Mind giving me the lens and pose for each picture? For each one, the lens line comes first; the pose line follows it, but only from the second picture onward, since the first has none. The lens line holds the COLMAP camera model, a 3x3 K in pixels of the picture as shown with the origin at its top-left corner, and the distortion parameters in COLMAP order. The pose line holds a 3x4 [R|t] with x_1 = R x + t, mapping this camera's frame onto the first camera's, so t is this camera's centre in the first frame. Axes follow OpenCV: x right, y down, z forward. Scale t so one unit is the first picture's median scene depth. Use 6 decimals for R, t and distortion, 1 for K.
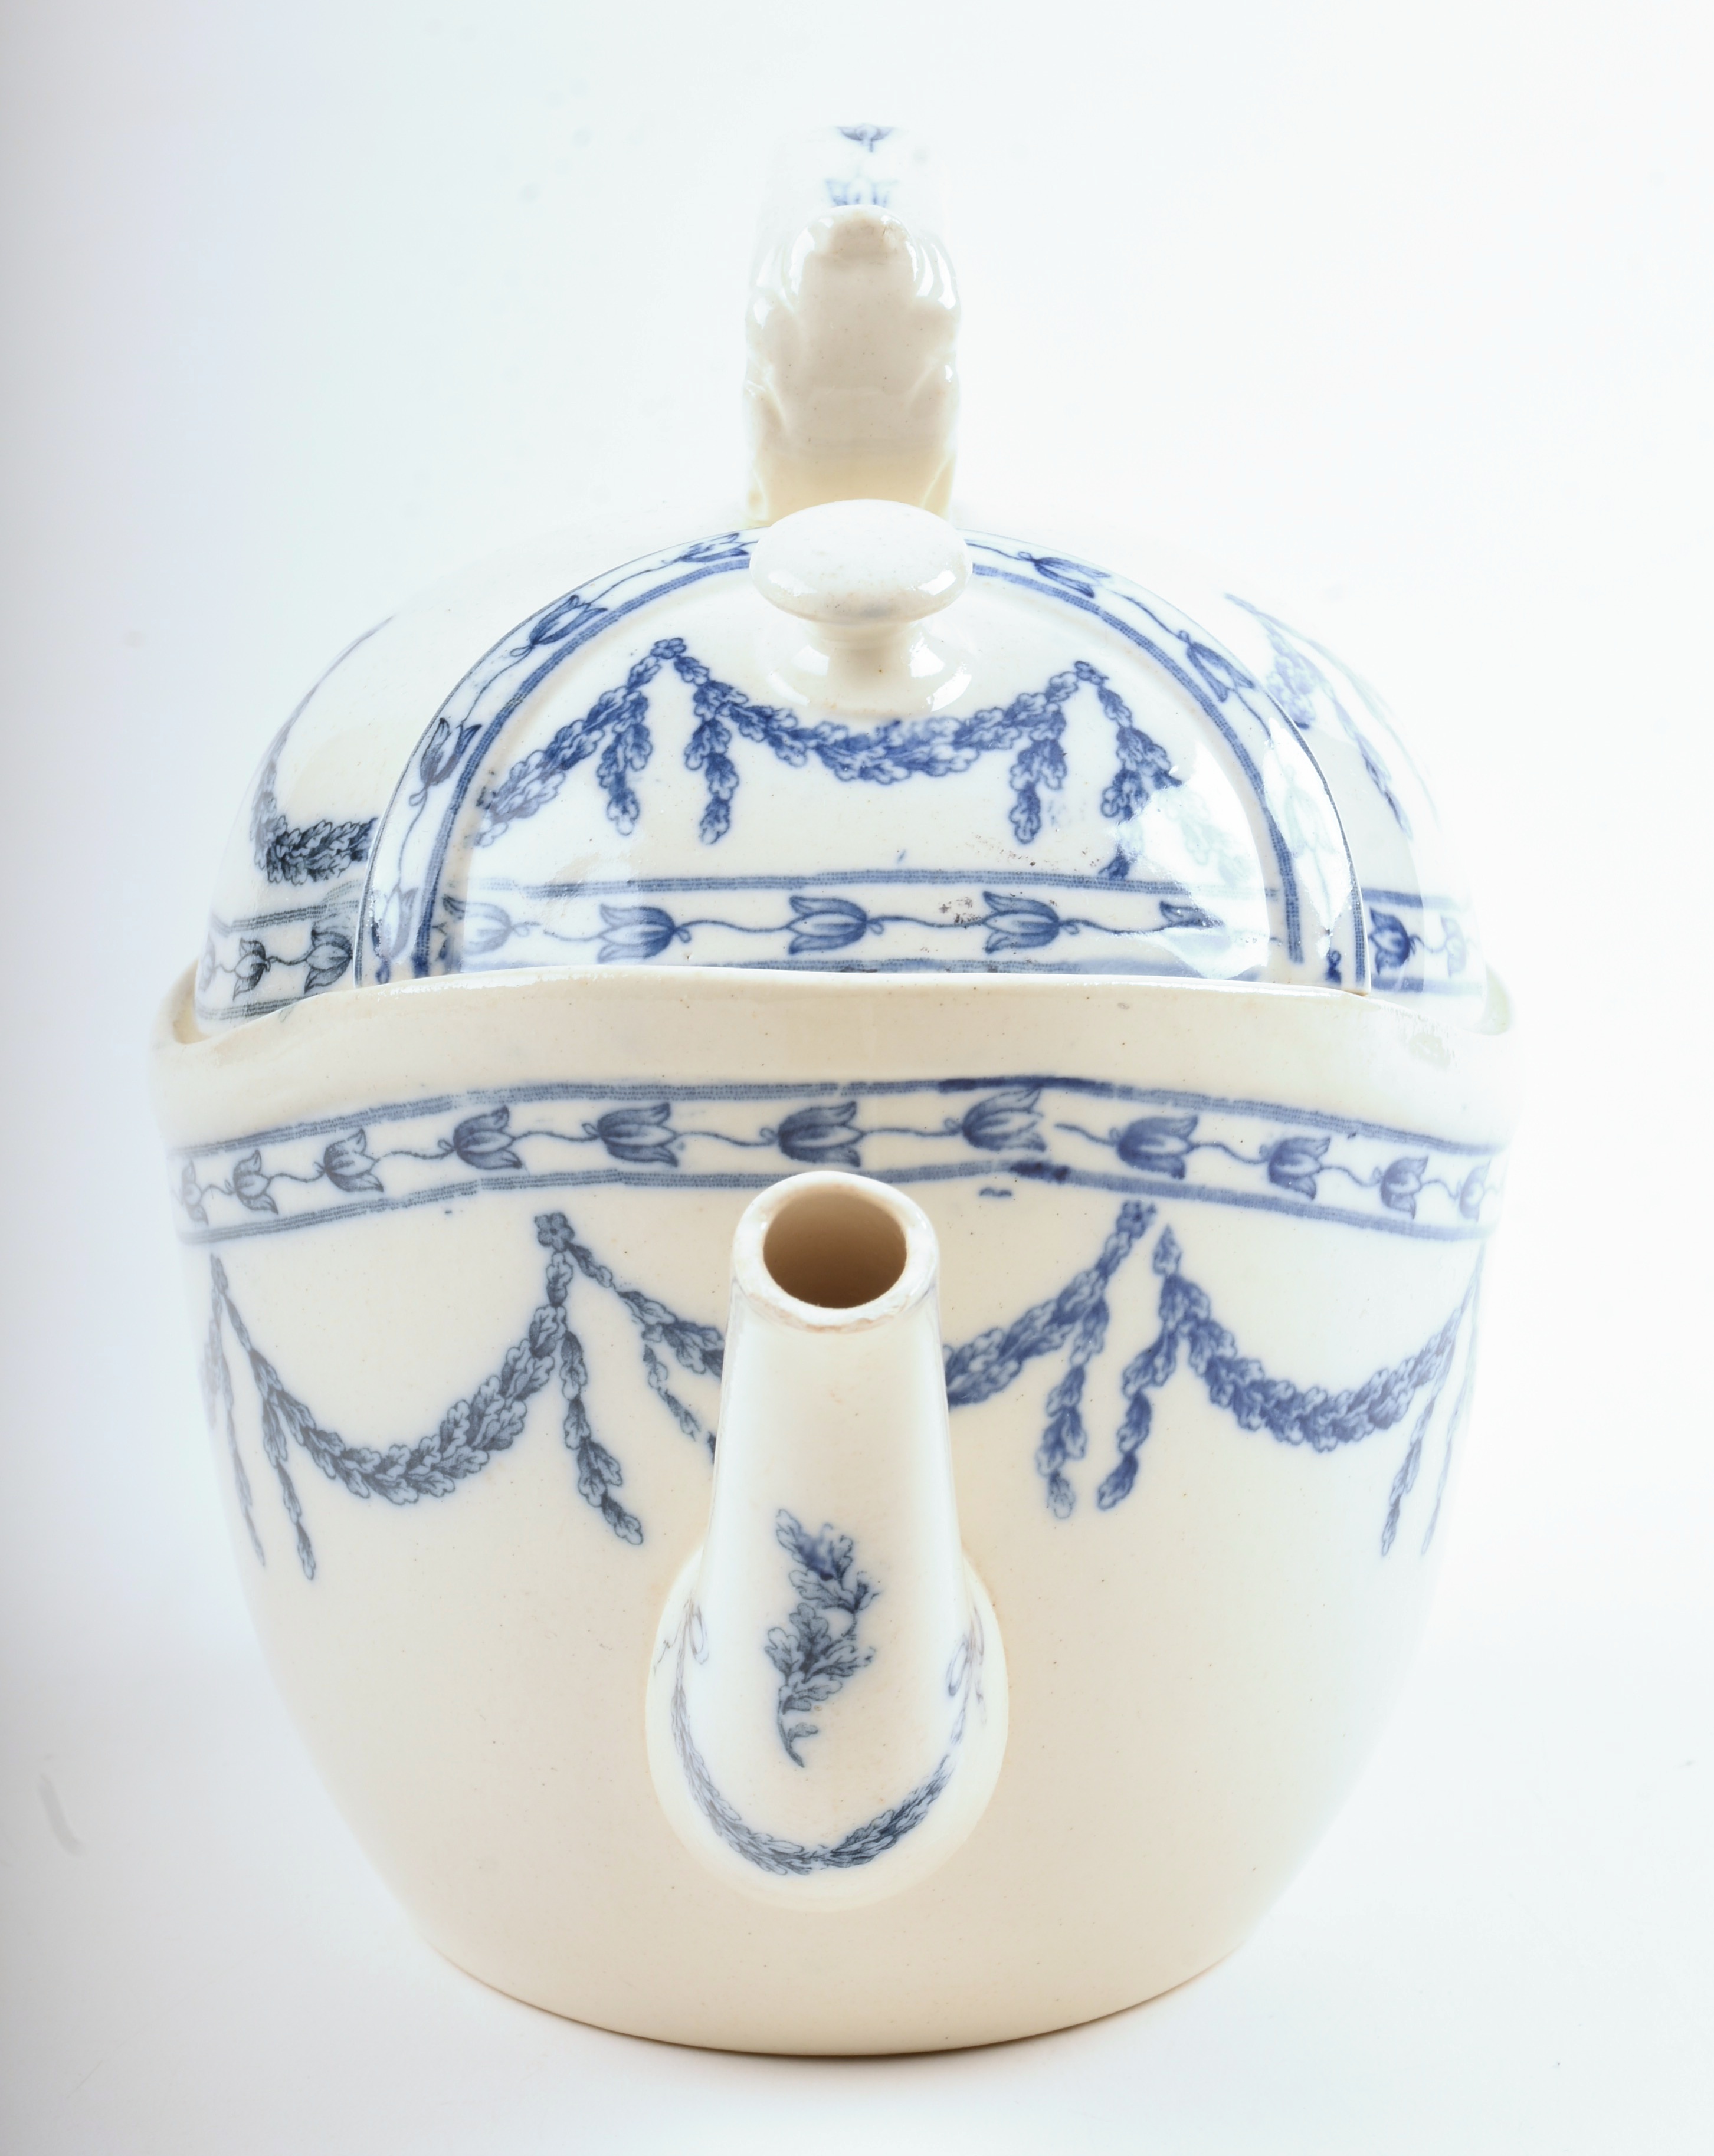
lens RADIAL K [[7932.0, 0, 855.6], [0, 7932.0, 865.5], [0, 0, 1]] dist [-0.093028, -1.106082]
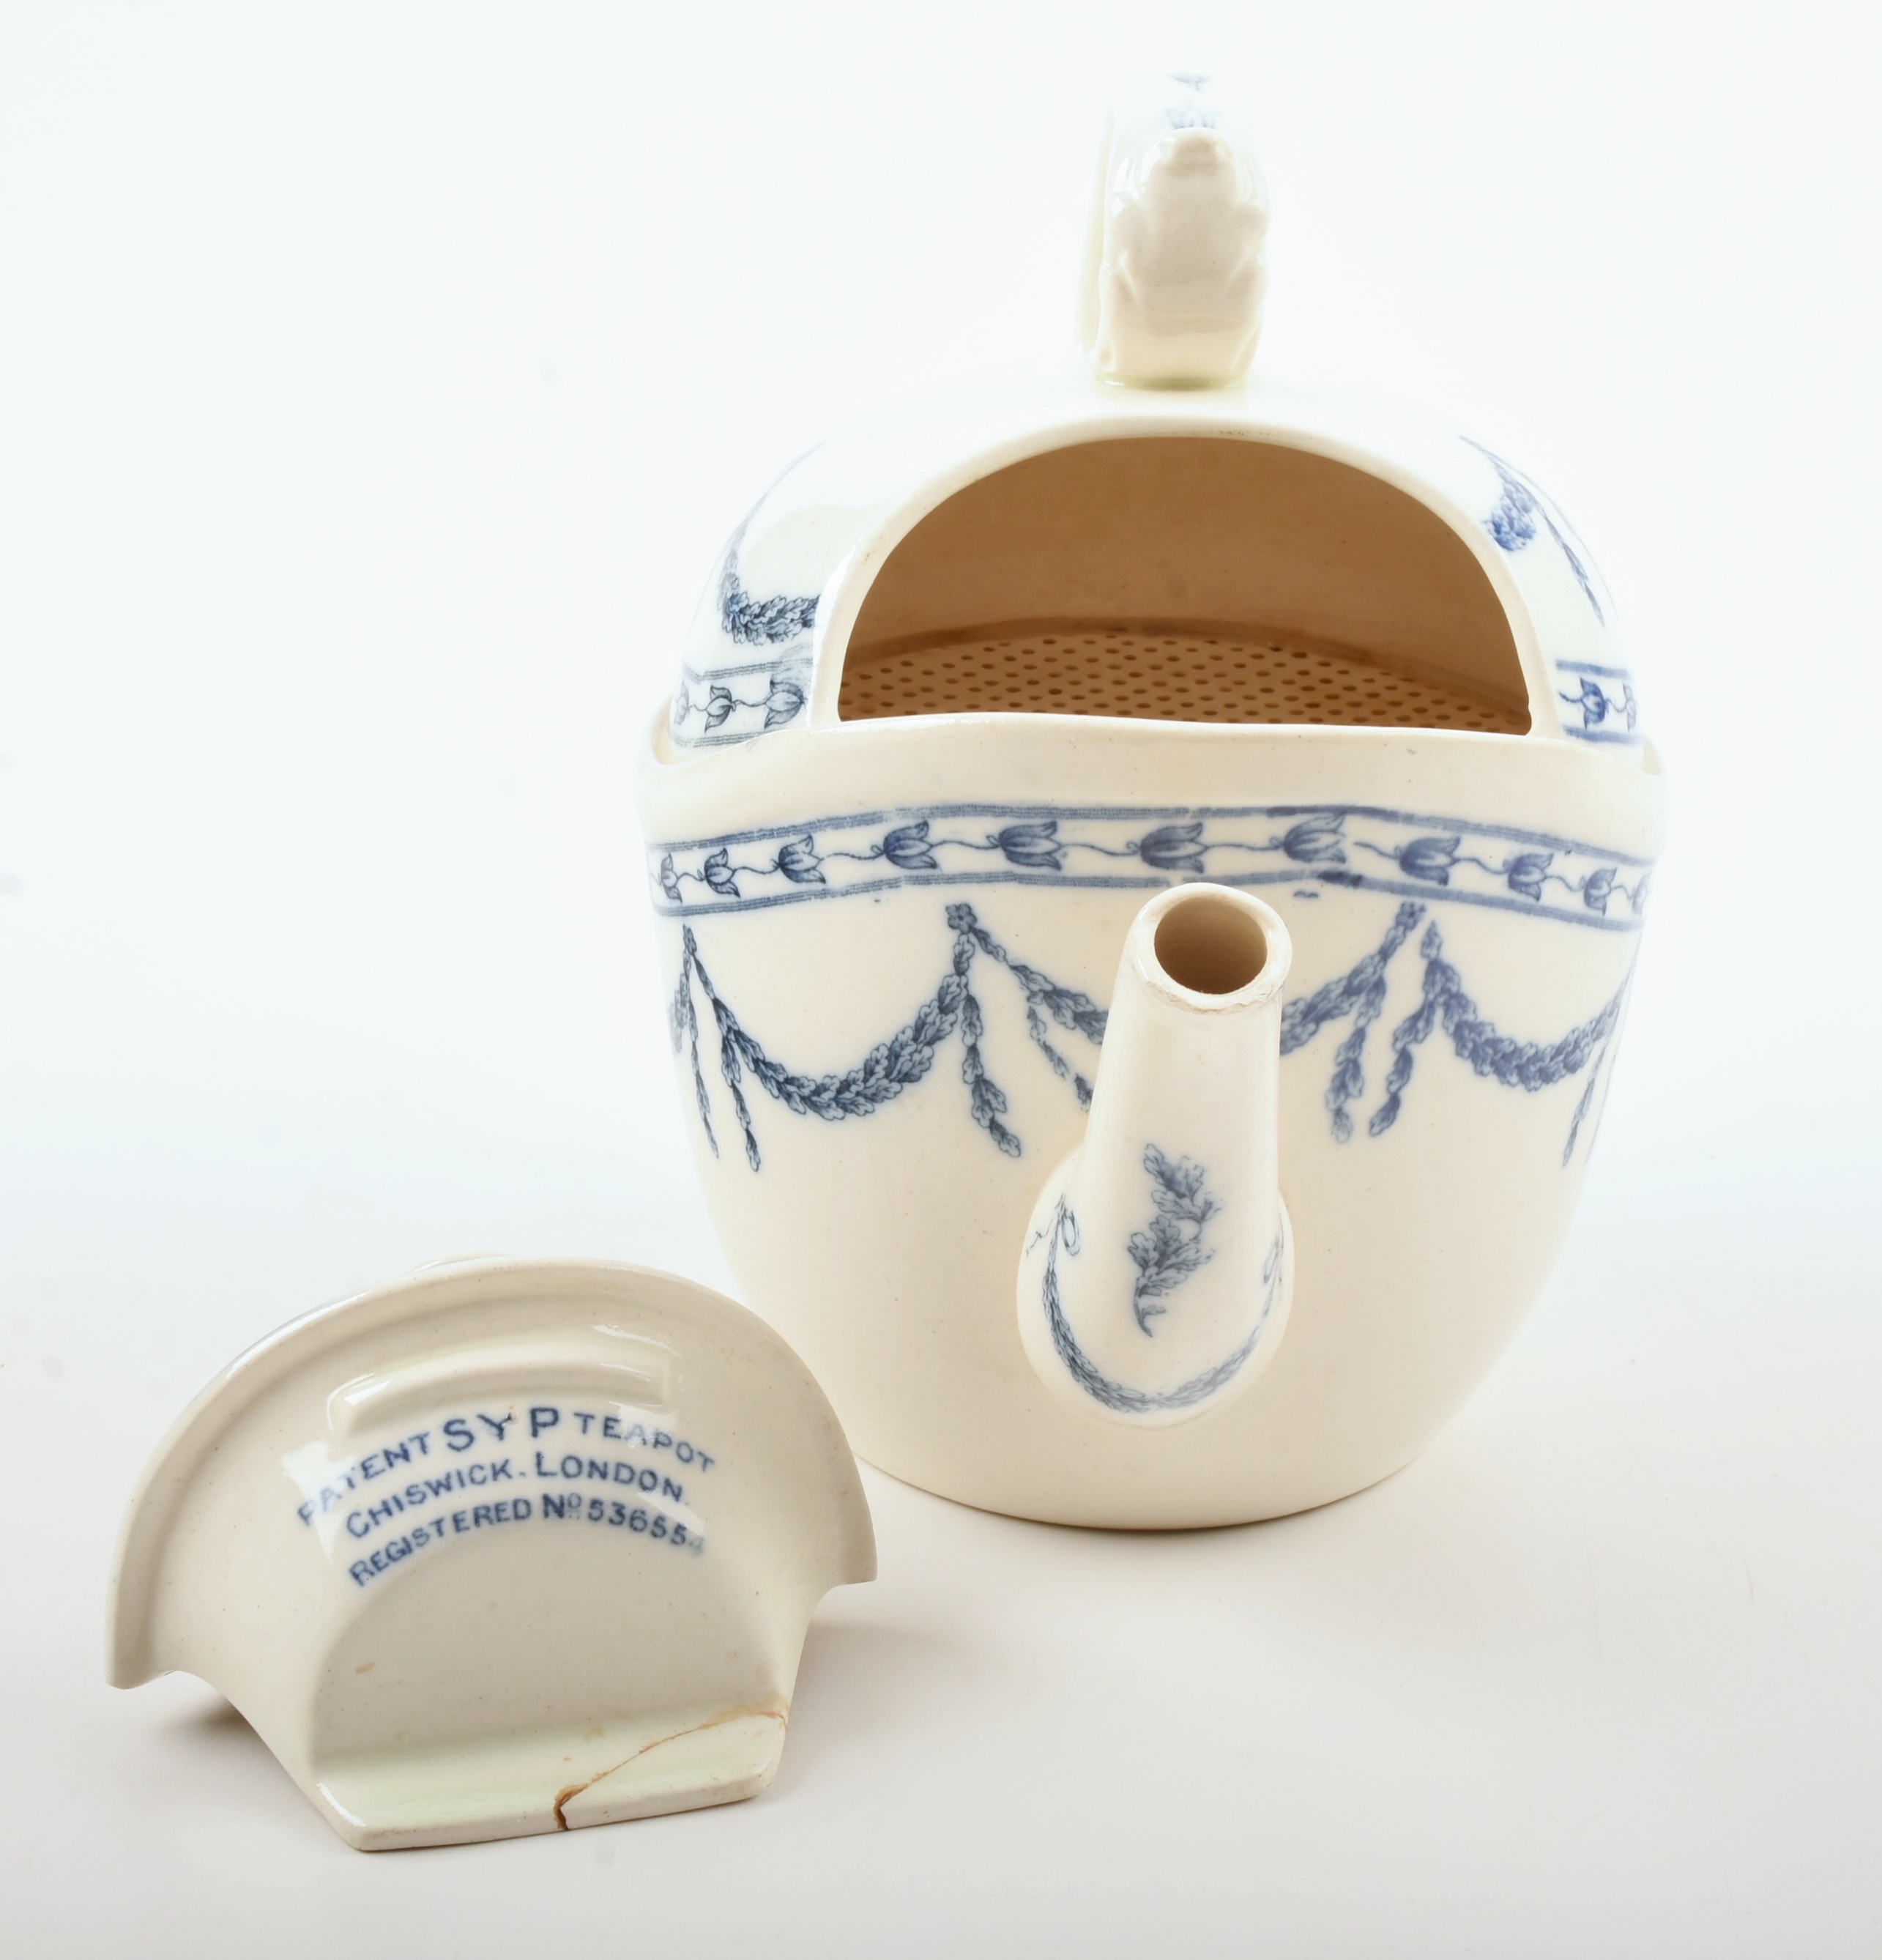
lens RADIAL K [[4294.3, 0, 894.7], [0, 4294.3, 977.9], [0, 0, 1]] dist [-0.031392, -0.130208]
pose [[0.999847, 0.016846, 0.004625, -0.051547], [-0.017165, 0.996587, 0.080744, -0.000462], [-0.003249, -0.080811, 0.996724, 0.299303]]
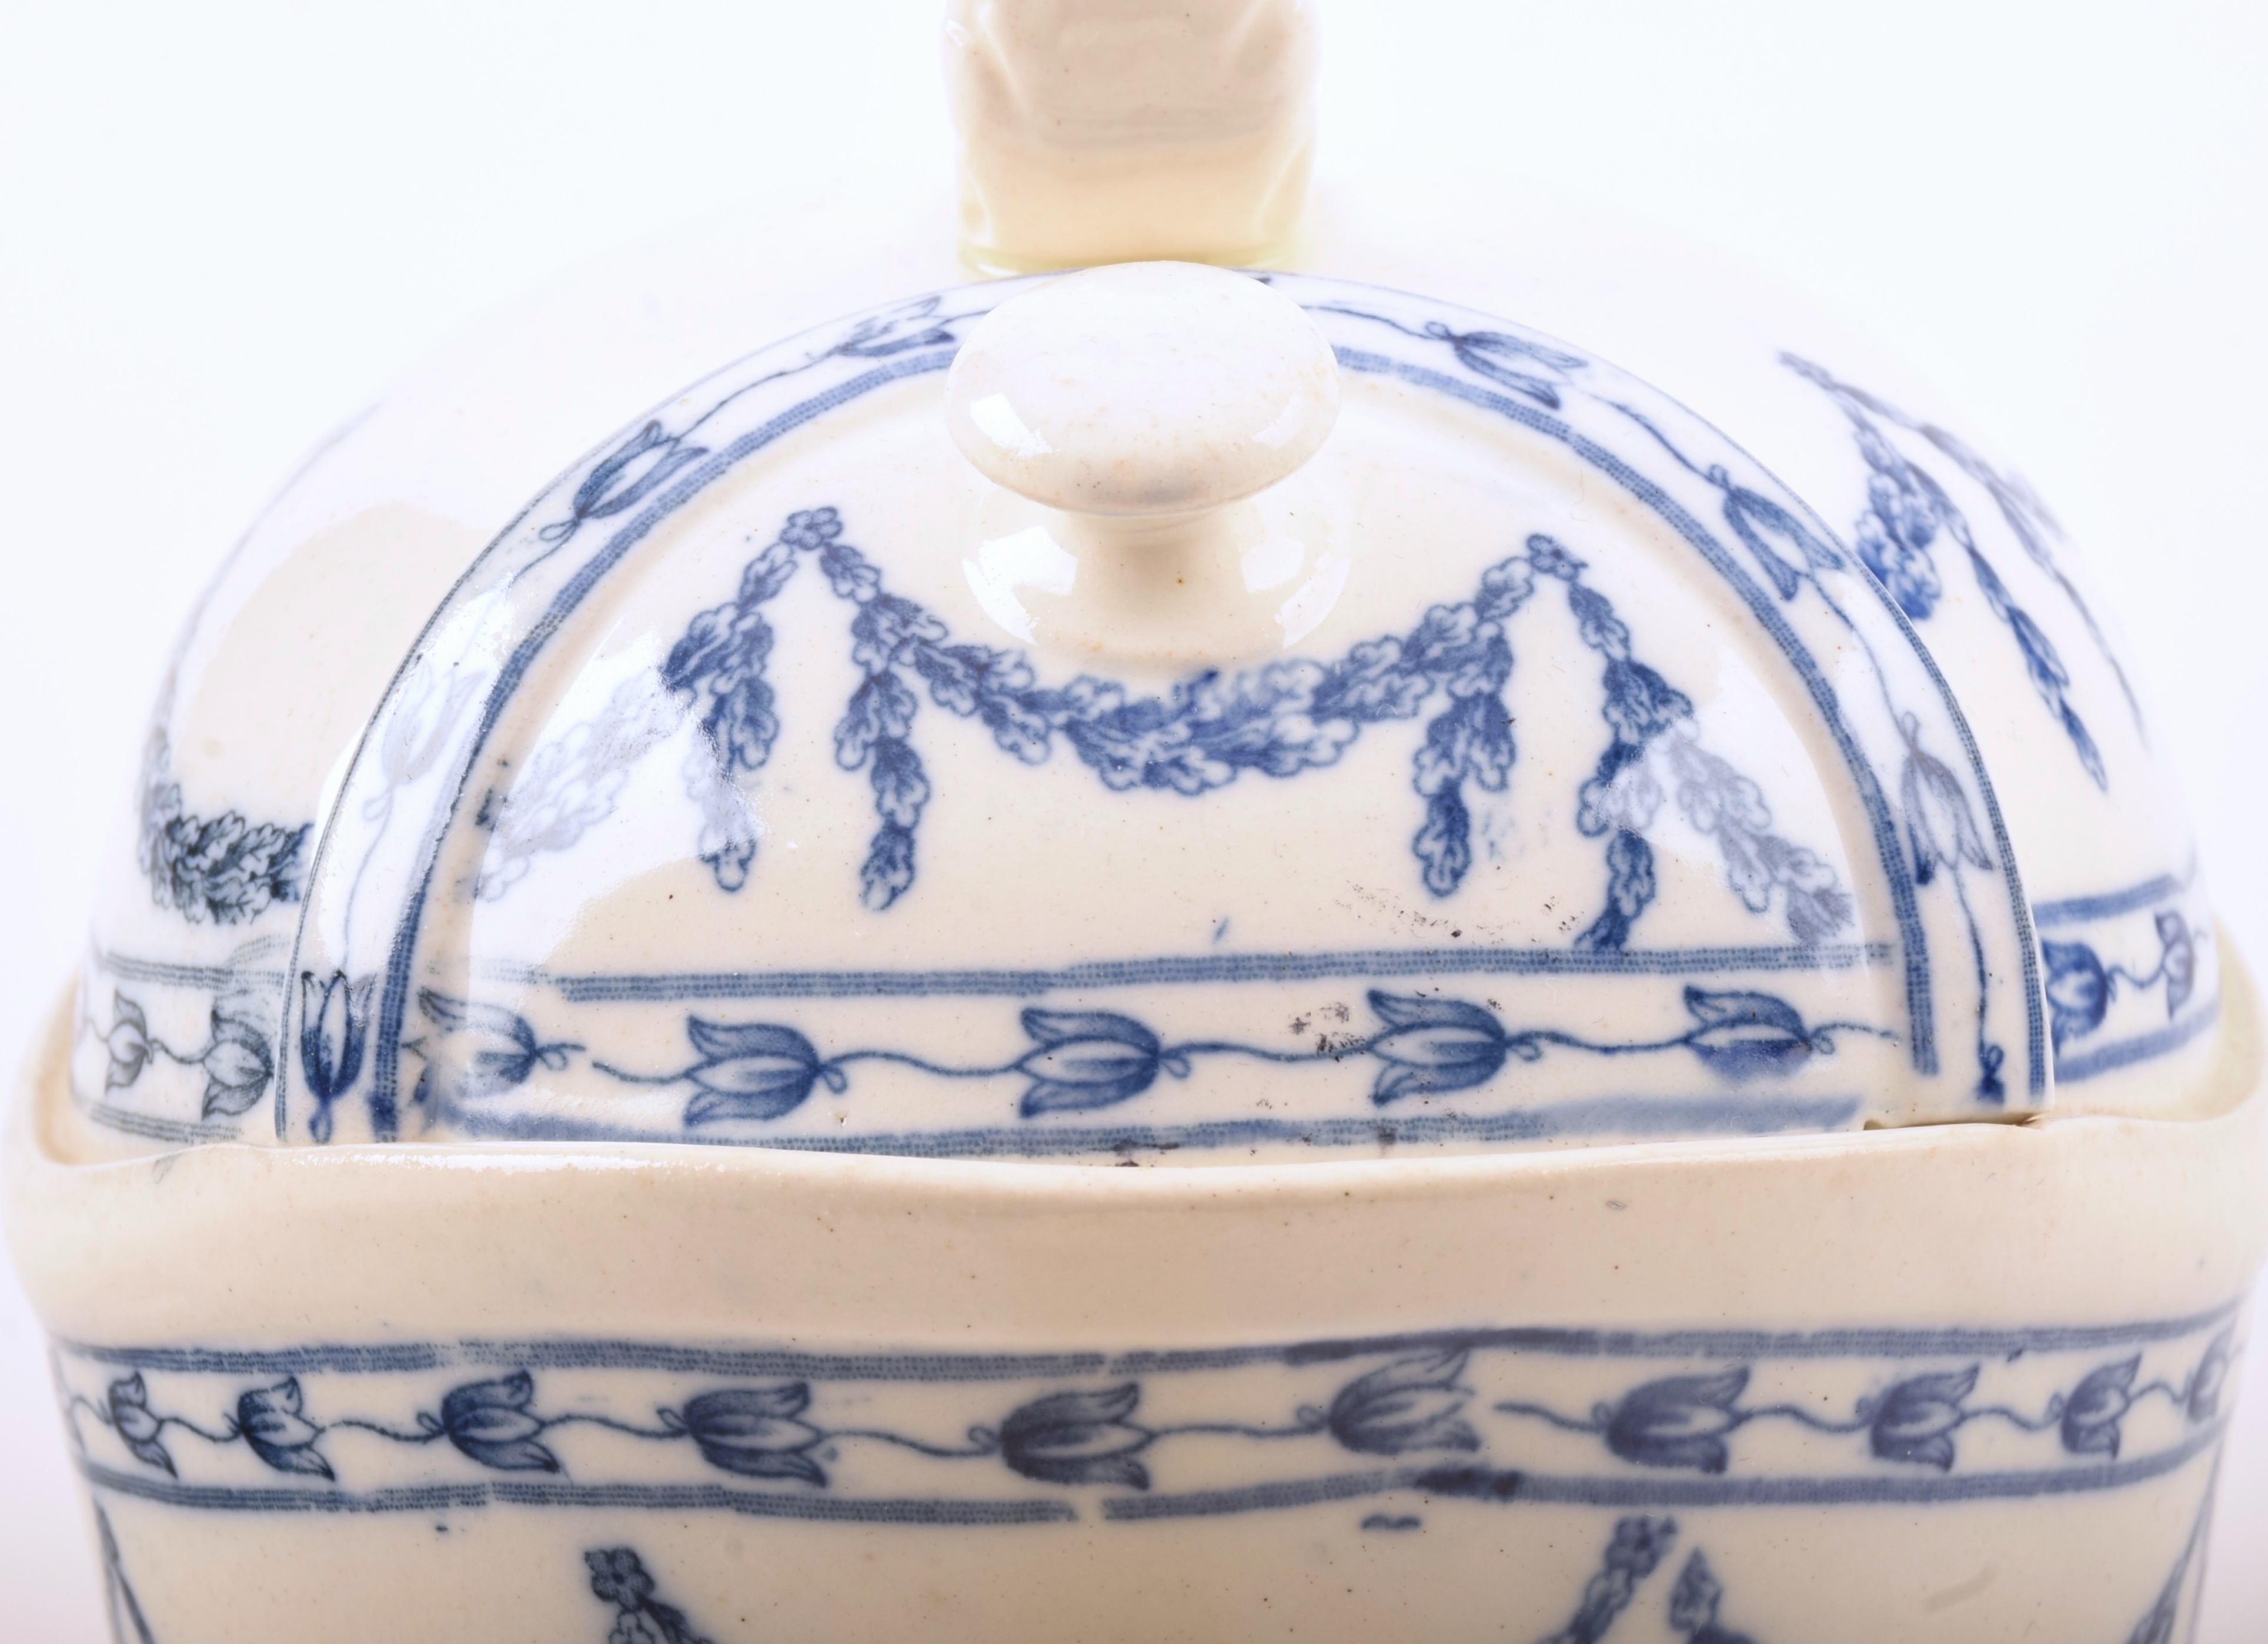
lens RADIAL K [[7066.5, 0, 961.0], [0, 7066.5, 821.6], [0, 0, 1]] dist [-0.055365, -0.022398]
pose [[0.998335, -0.014157, -0.055910, 0.015702], [0.021442, 0.991027, 0.131934, -0.074034], [0.053541, -0.132913, 0.989681, 0.501258]]
